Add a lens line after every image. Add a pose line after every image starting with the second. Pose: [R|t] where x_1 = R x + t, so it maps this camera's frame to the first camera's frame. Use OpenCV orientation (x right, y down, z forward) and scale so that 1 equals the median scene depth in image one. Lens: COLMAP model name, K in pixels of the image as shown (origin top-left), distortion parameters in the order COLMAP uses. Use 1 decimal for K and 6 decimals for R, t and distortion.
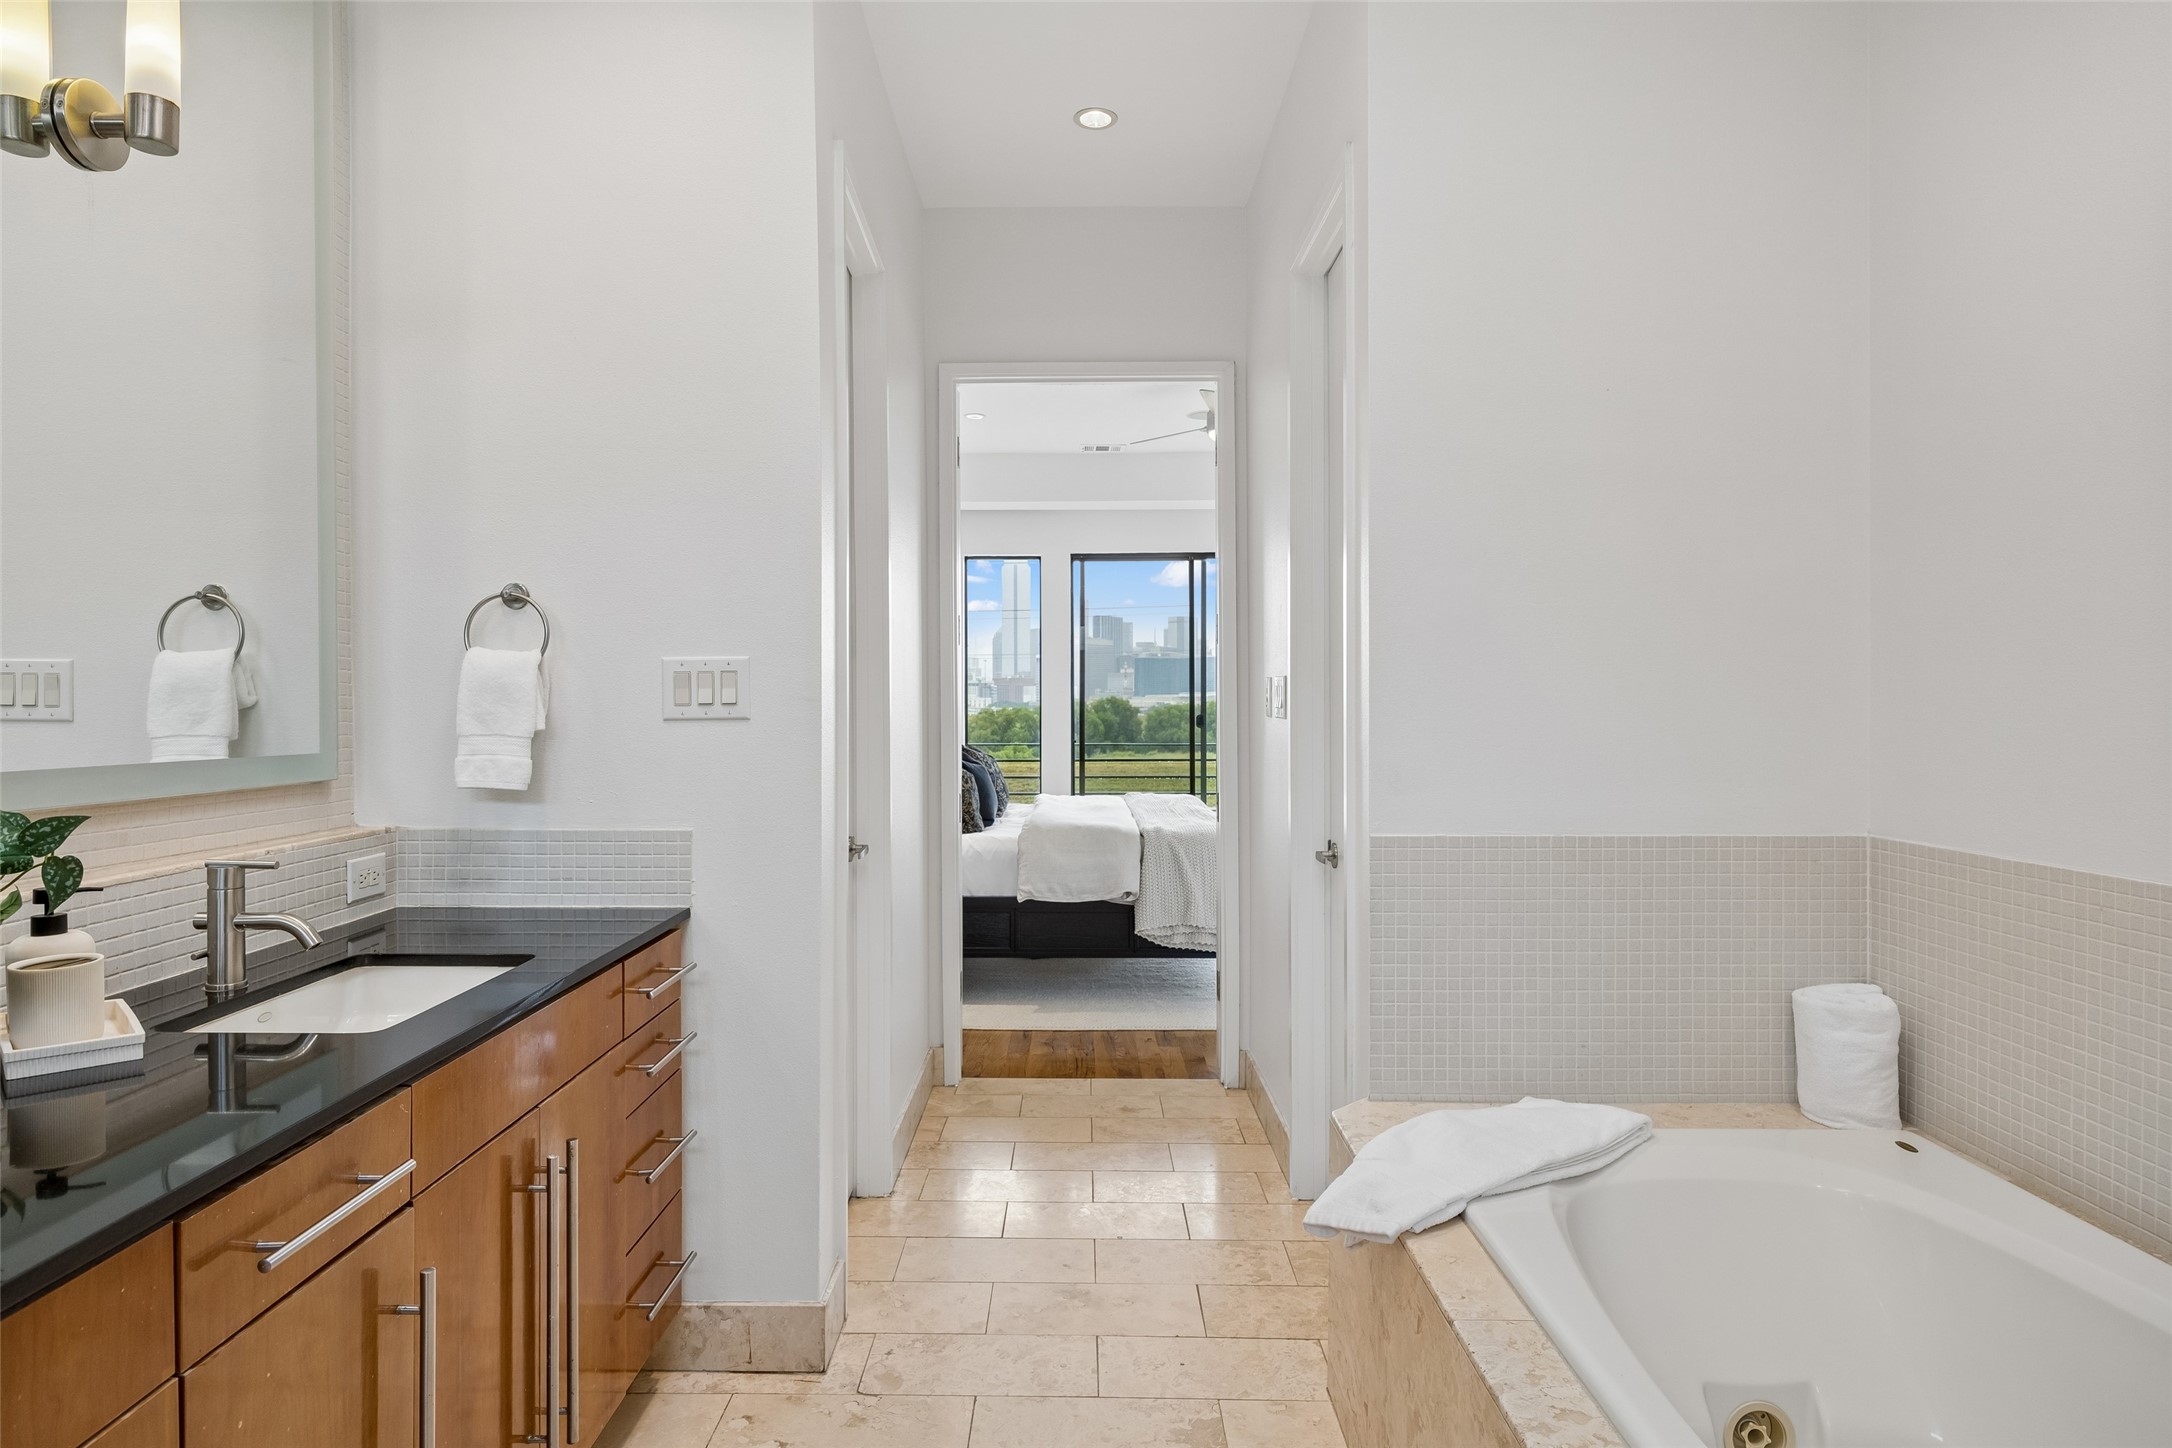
lens RADIAL K [[1189.6, 0, 1081.9], [0, 1189.6, 709.7], [0, 0, 1]] dist [-0.002792, -0.001074]
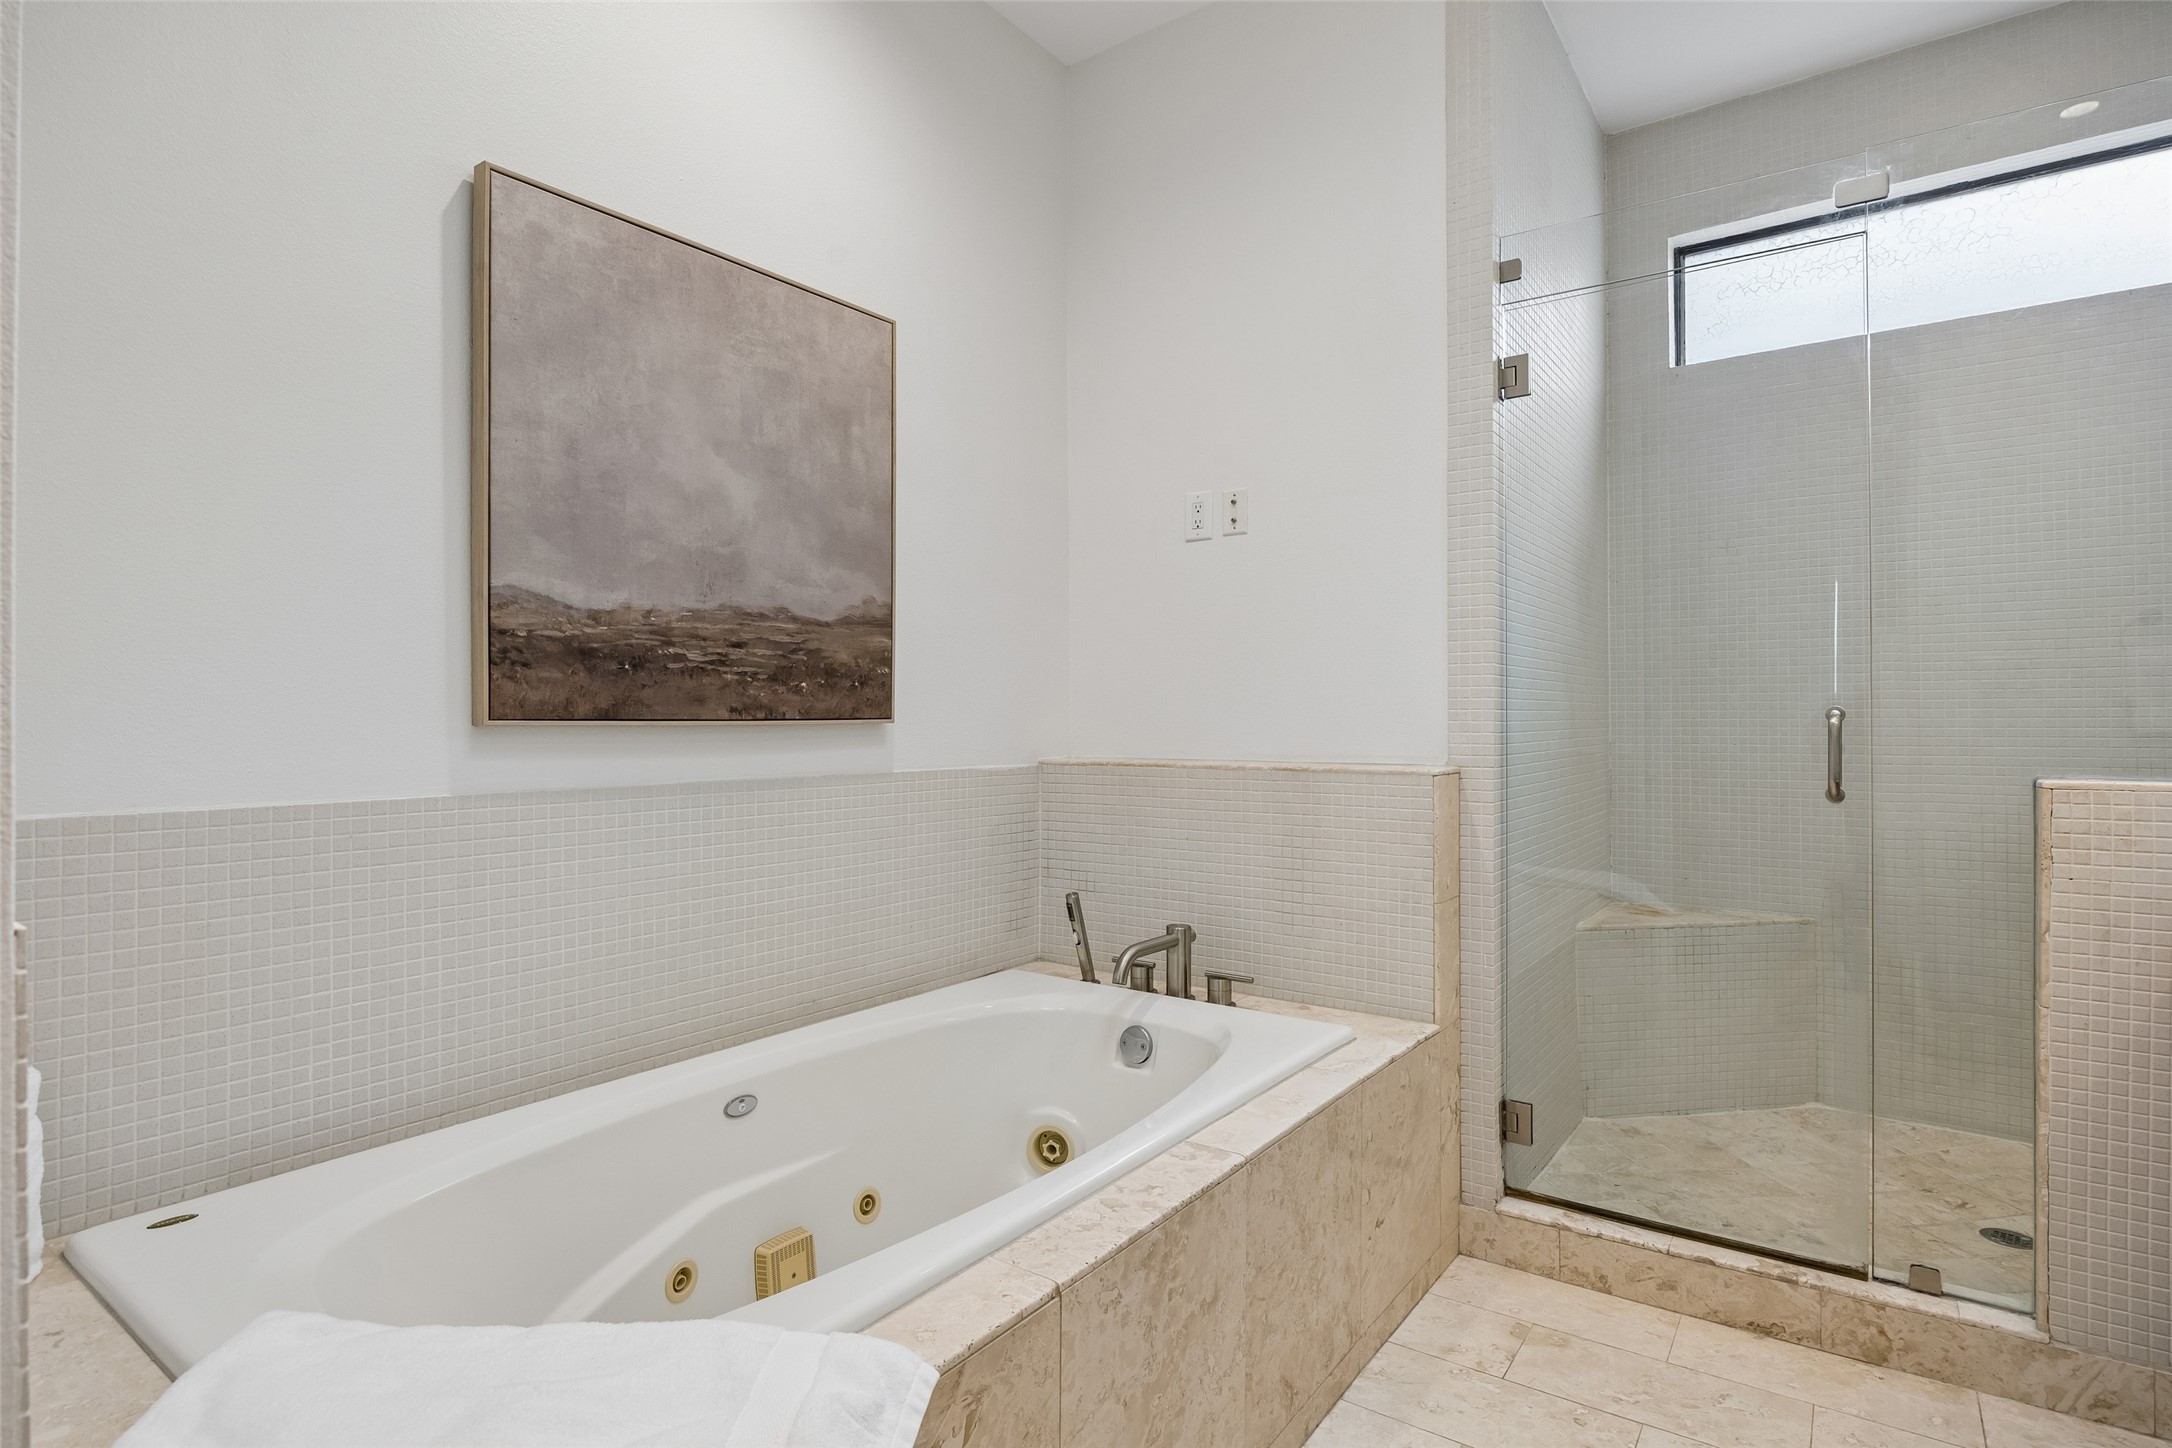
lens RADIAL K [[1081.1, 0, 1072.8], [0, 1081.1, 705.8], [0, 0, 1]] dist [-0.009645, 0.000029]
pose [[-0.793053, 0.006523, 0.609118, -0.159234], [0.003864, 0.999976, -0.005678, 0.066548], [-0.609141, -0.002150, -0.793059, 1.332531]]
